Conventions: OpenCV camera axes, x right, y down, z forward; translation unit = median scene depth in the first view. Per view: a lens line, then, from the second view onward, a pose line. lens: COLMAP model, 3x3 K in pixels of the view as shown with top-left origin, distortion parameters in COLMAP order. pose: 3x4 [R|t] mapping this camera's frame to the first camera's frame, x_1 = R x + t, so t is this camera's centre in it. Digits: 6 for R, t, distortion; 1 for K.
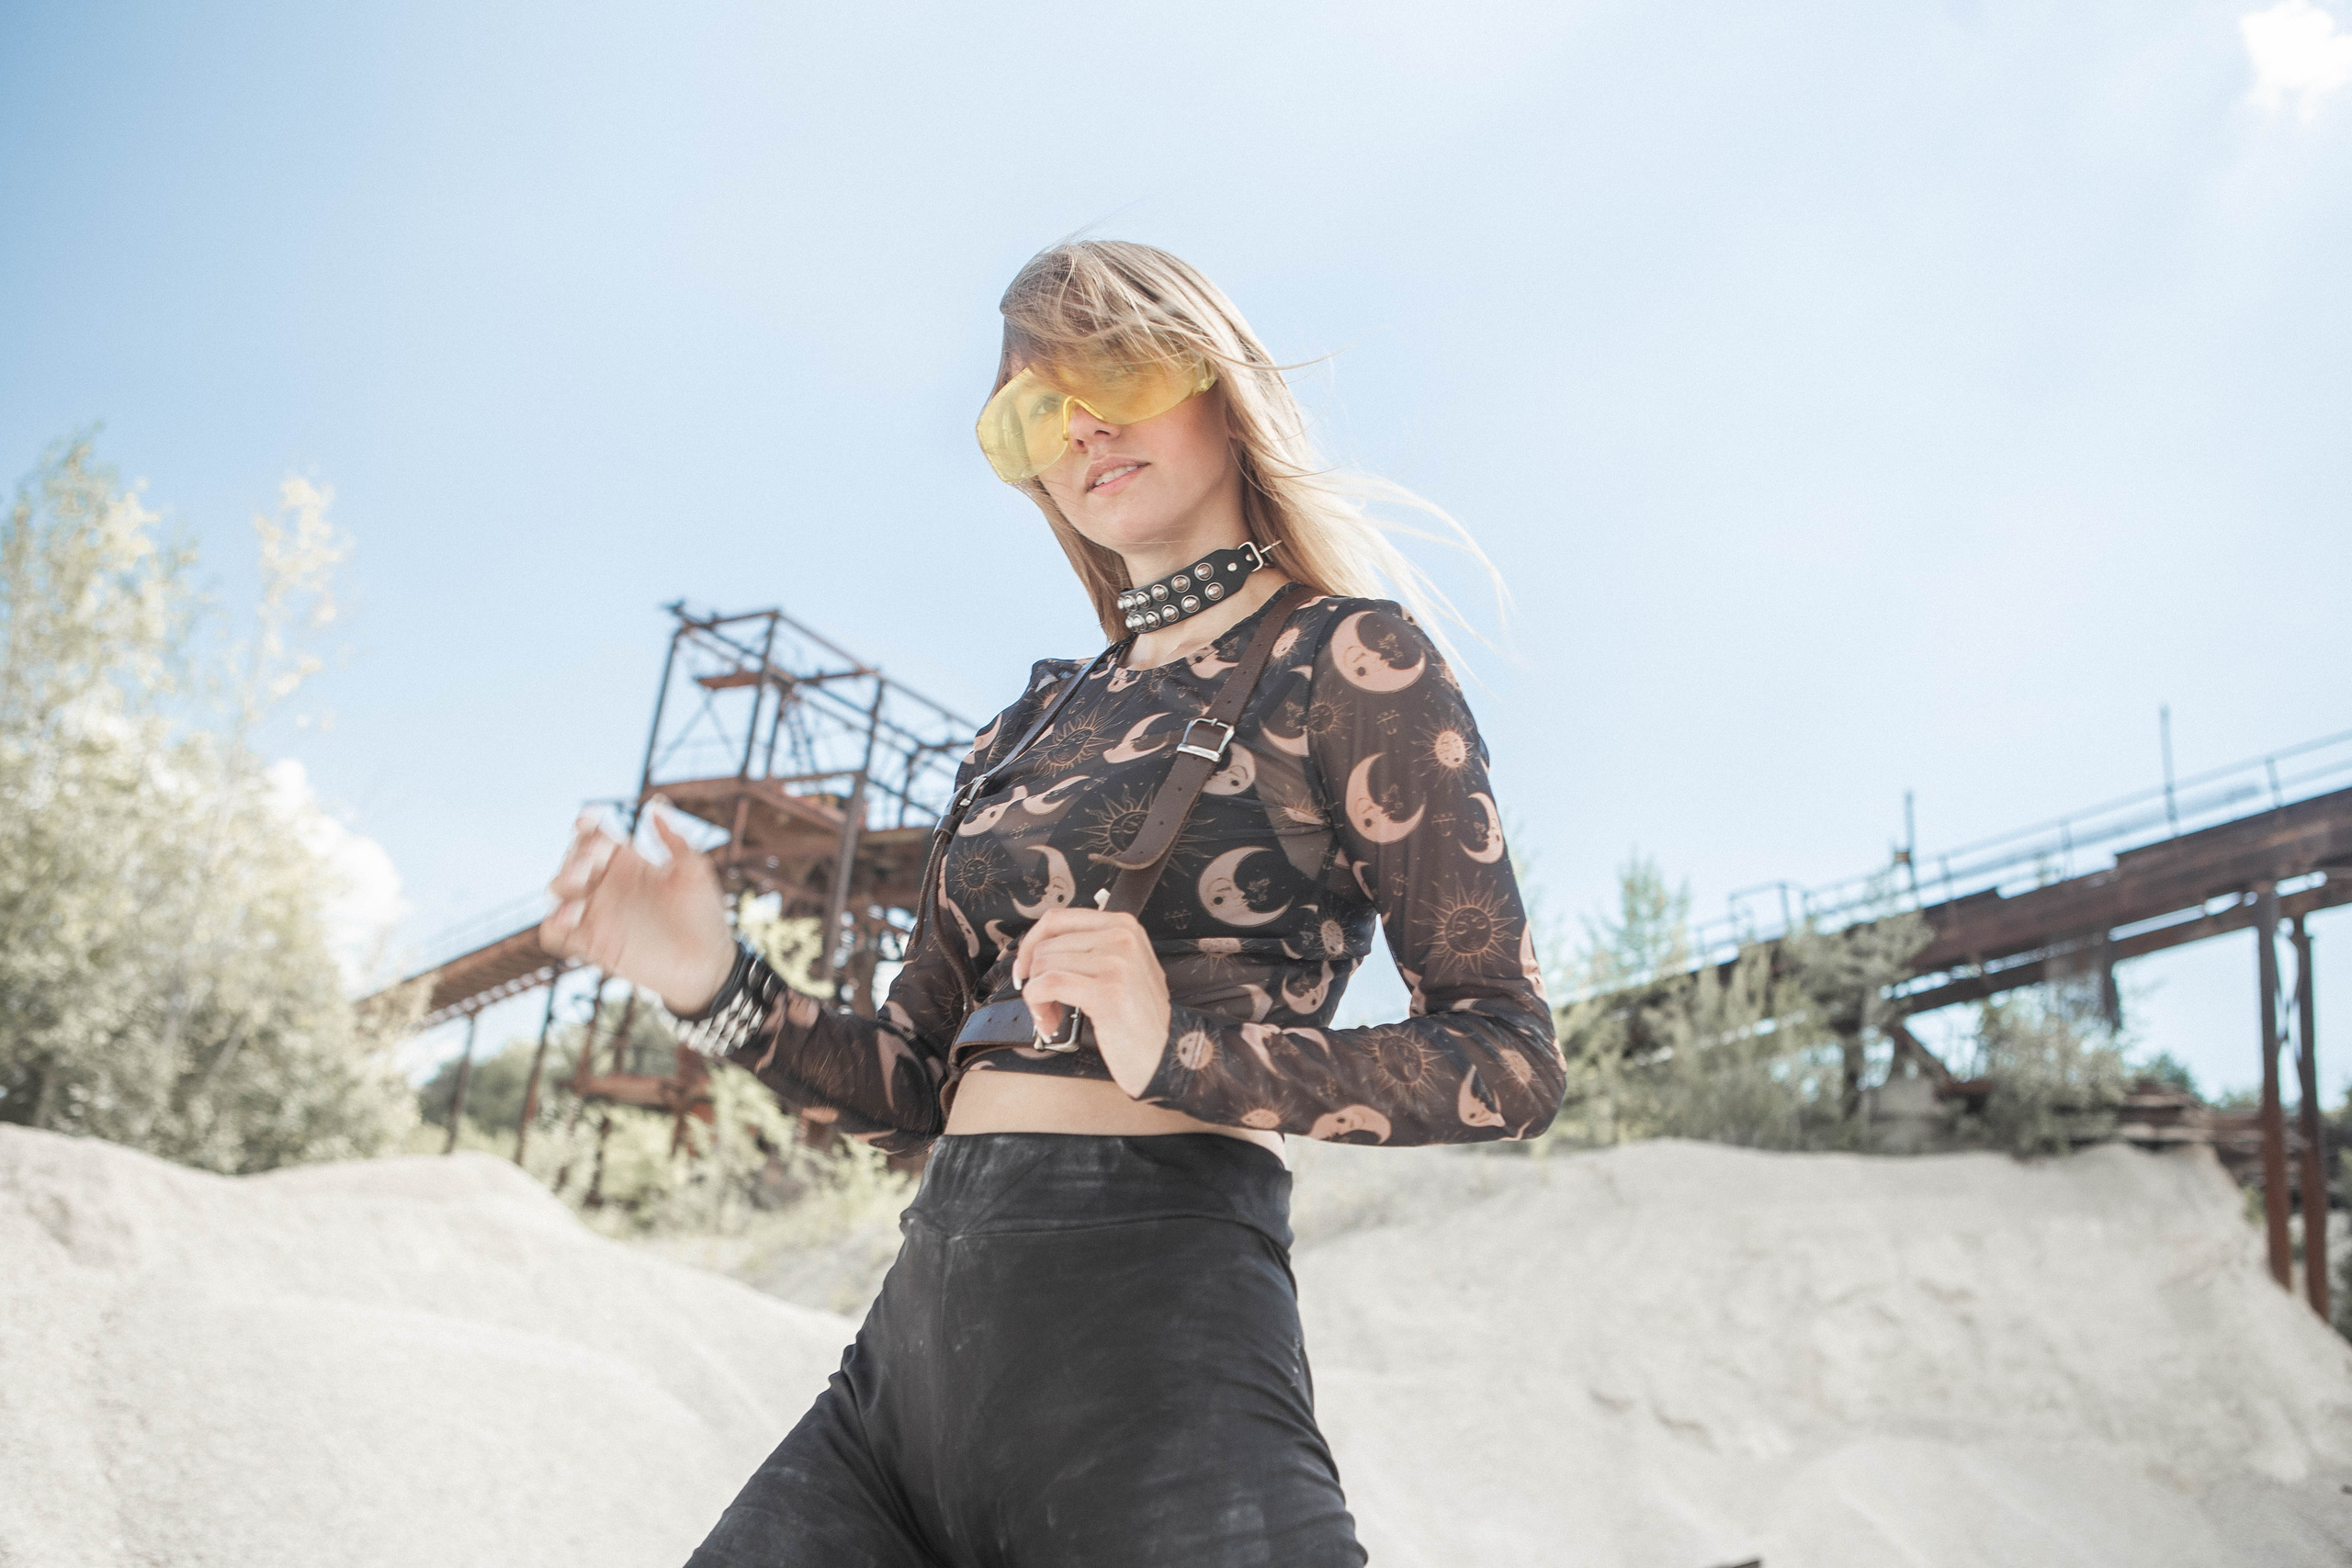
lens RADIAL K [[1987.2, 0, 1176.0], [0, 1987.2, 784.0], [0, 0, 1]] dist [-0.093933, 0.115152]
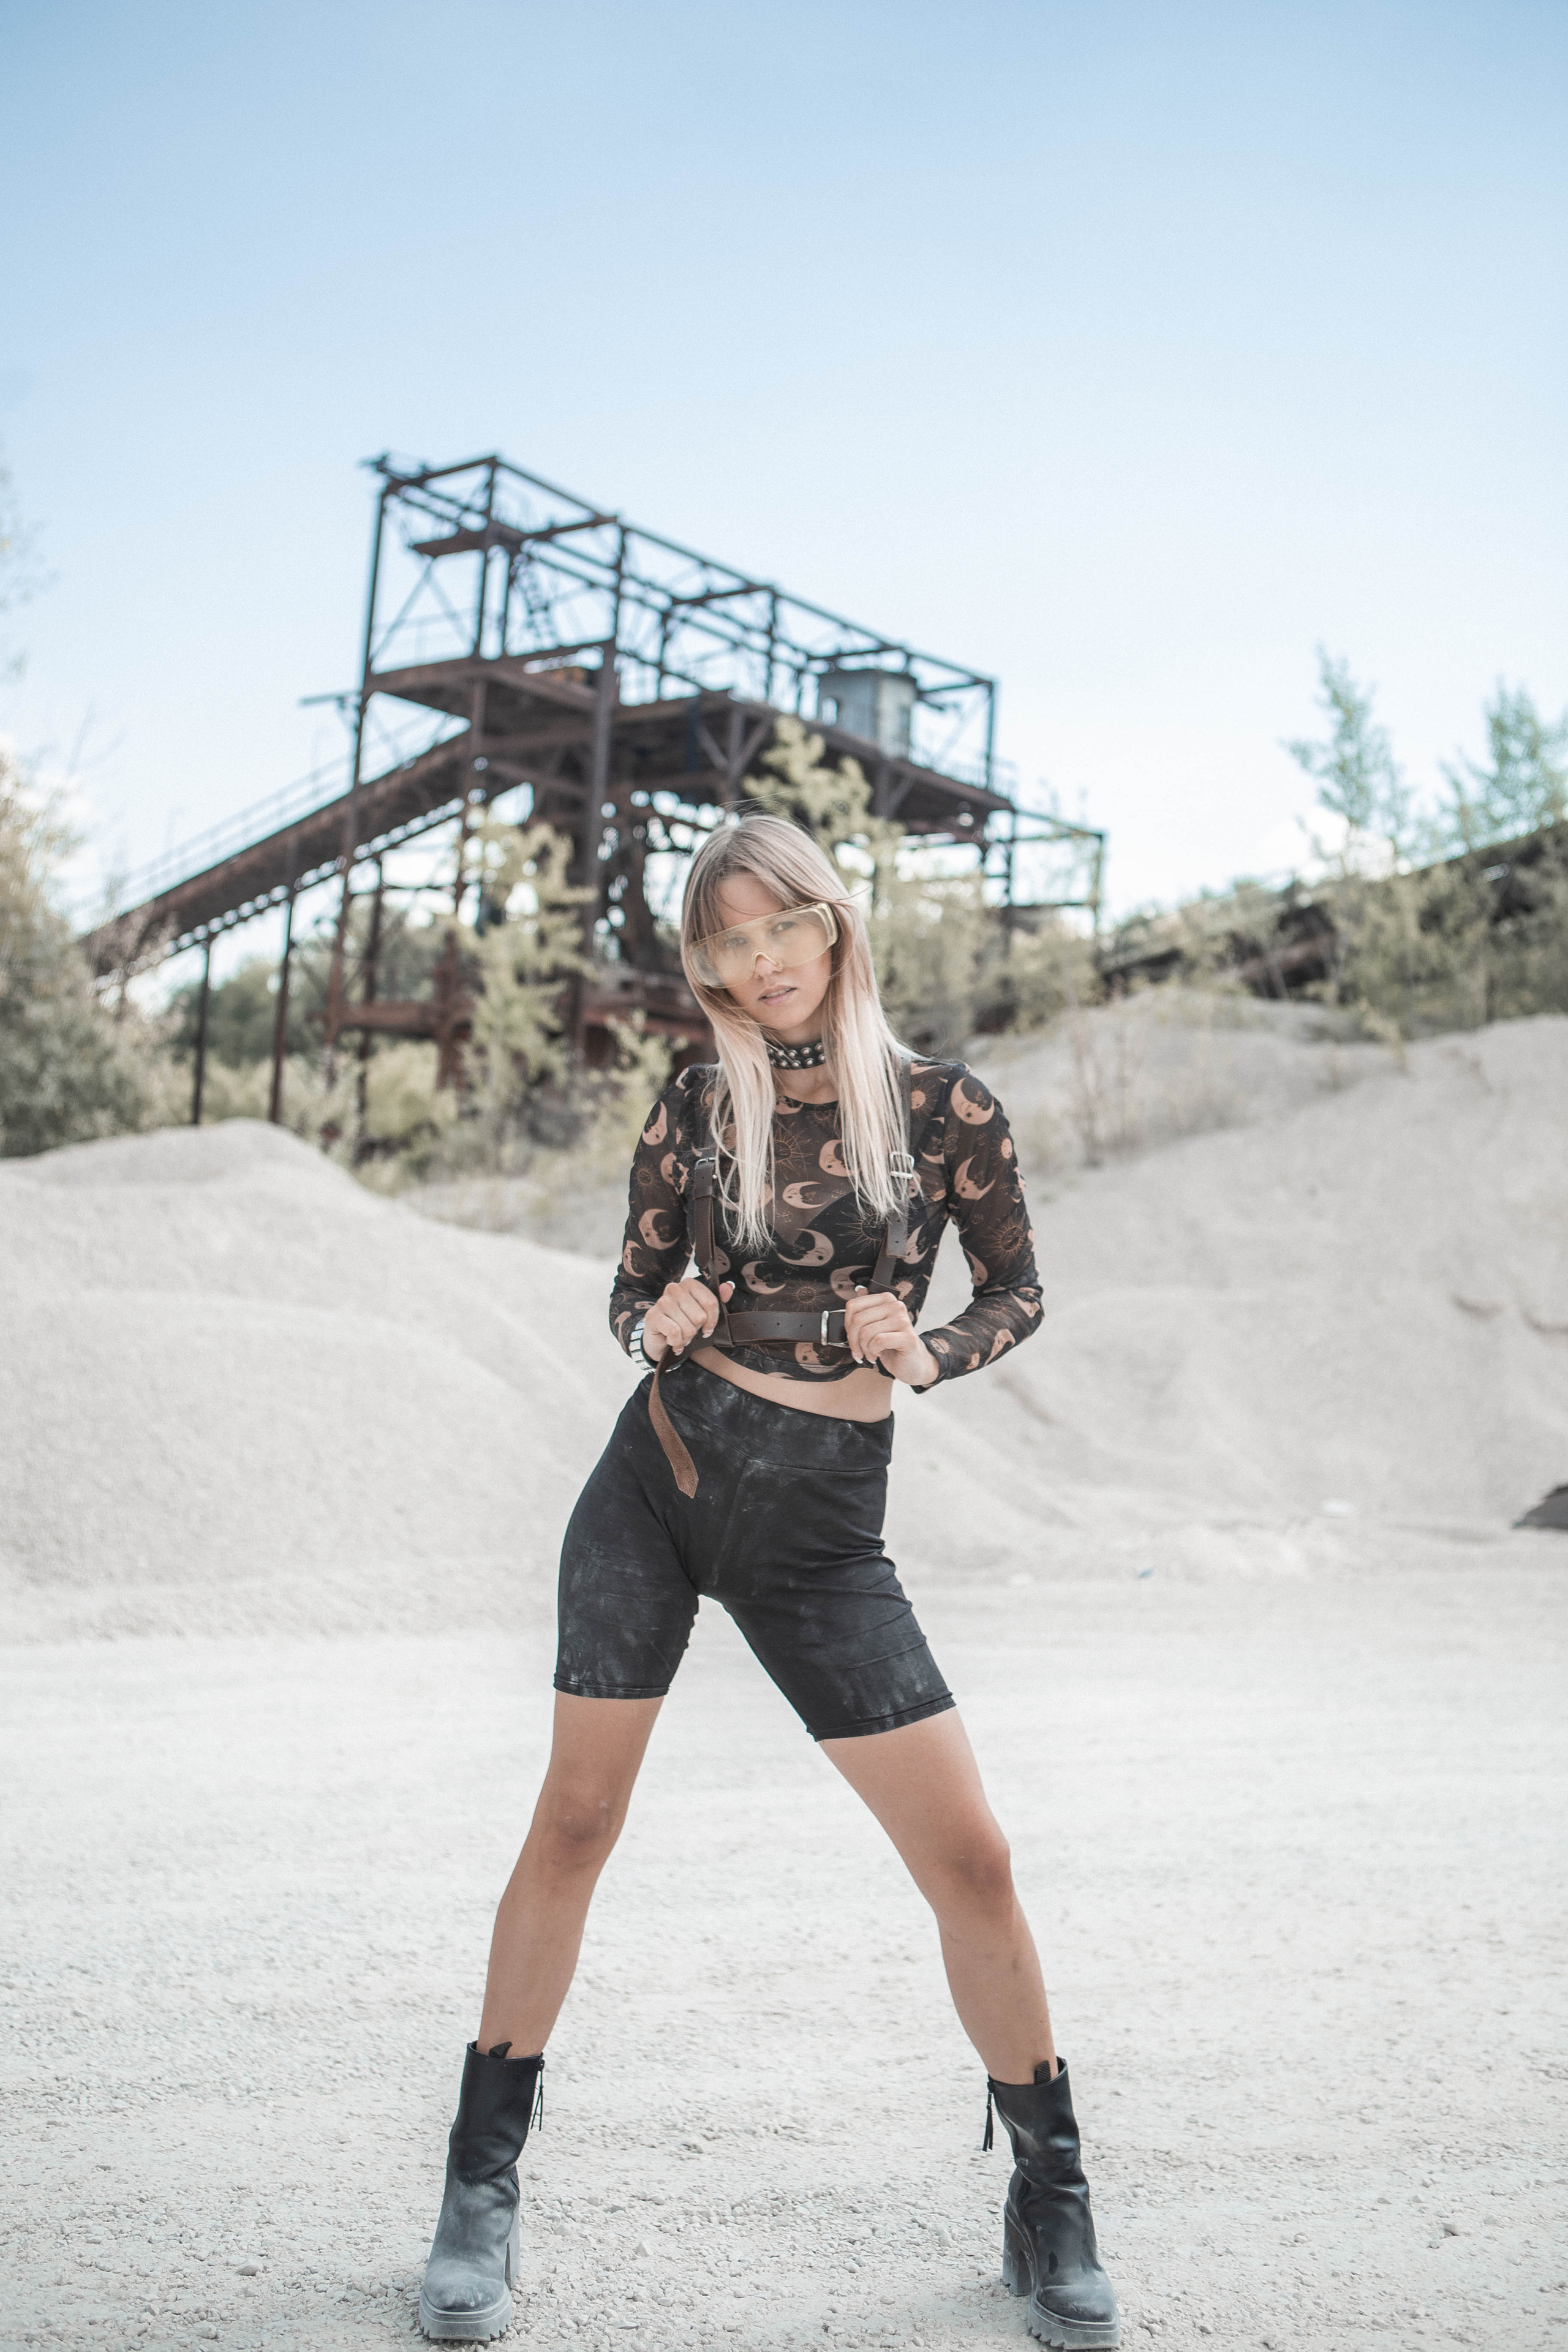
lens RADIAL K [[2310.3, 0, 774.8], [0, 2310.3, 1147.0], [0, 0, 1]] dist [-0.061750, 0.109321]
pose [[0.993294, -0.053713, -0.102379, 0.007734], [0.075822, 0.971143, 0.226125, -0.020241], [0.087279, -0.232371, 0.968703, -0.039502]]
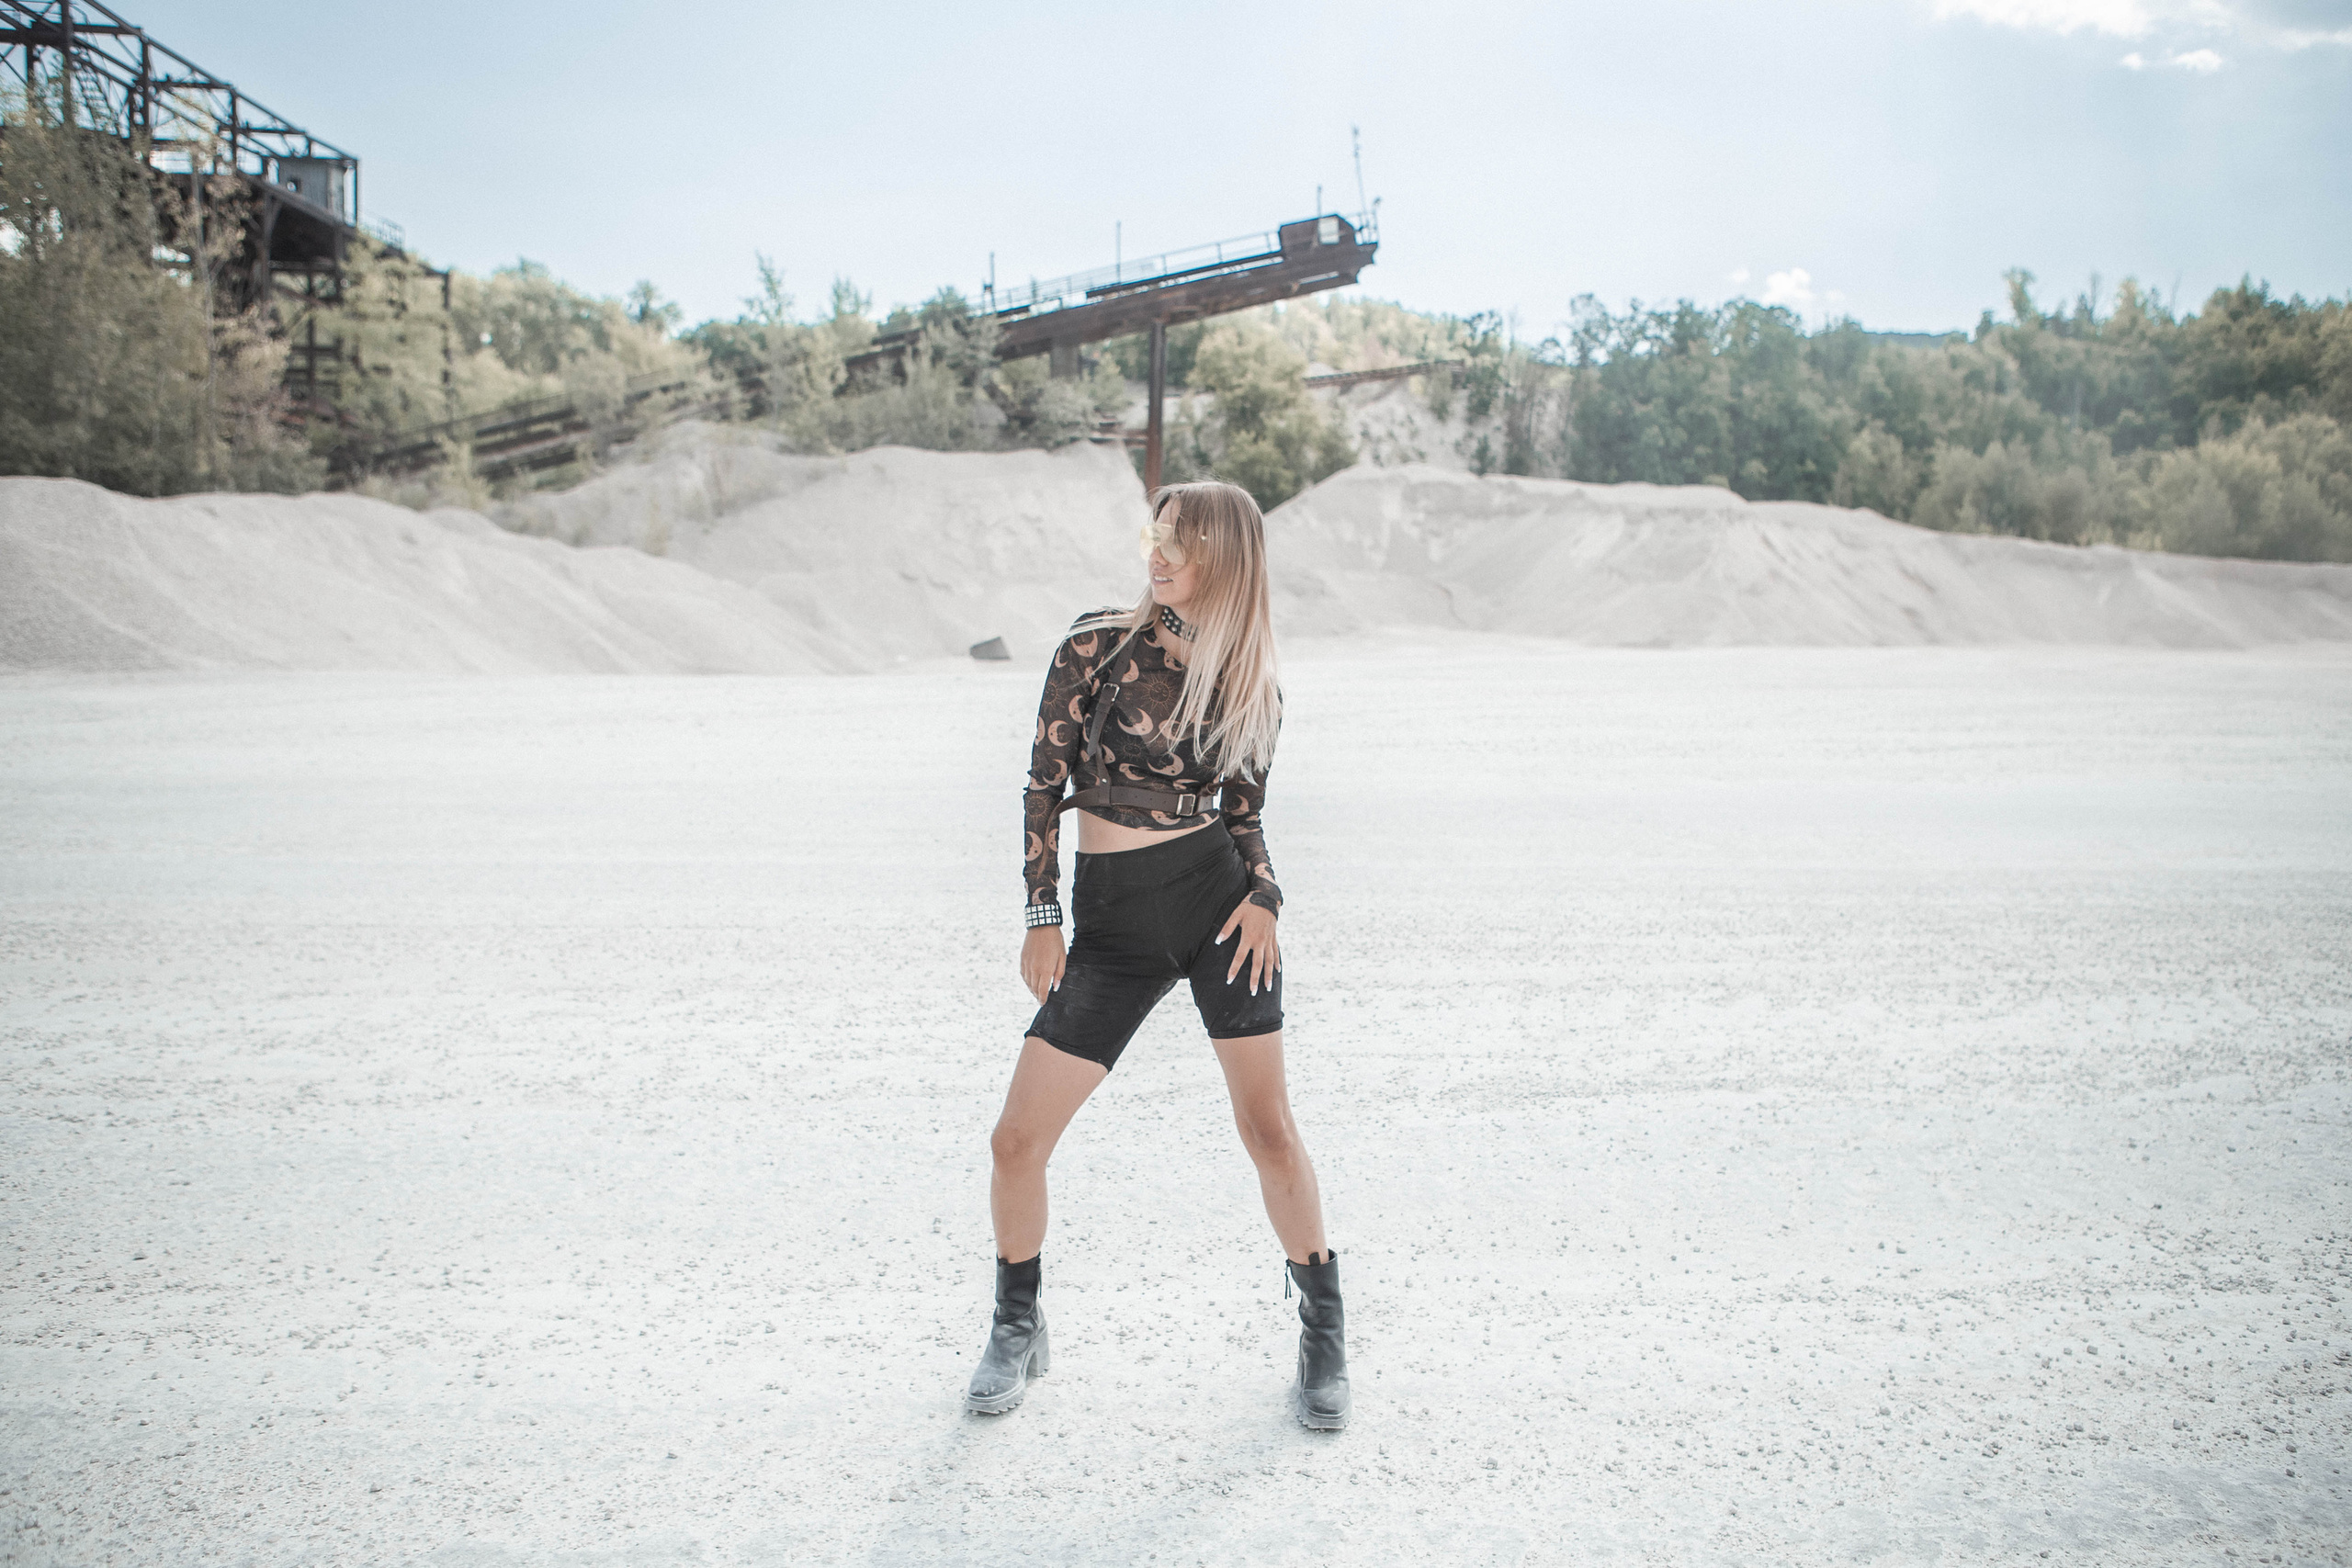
lens RADIAL K [[1667.8, 0, 1217.4], [0, 1667.8, 783.3], [0, 0, 1]] dist [-0.101982, 0.074438]
pose [[0.800422, -0.146559, 0.581244, -0.467892], [-0.123020, 0.908849, 0.398571, -0.197763], [-0.586678, -0.390530, 0.709434, -0.466834]]
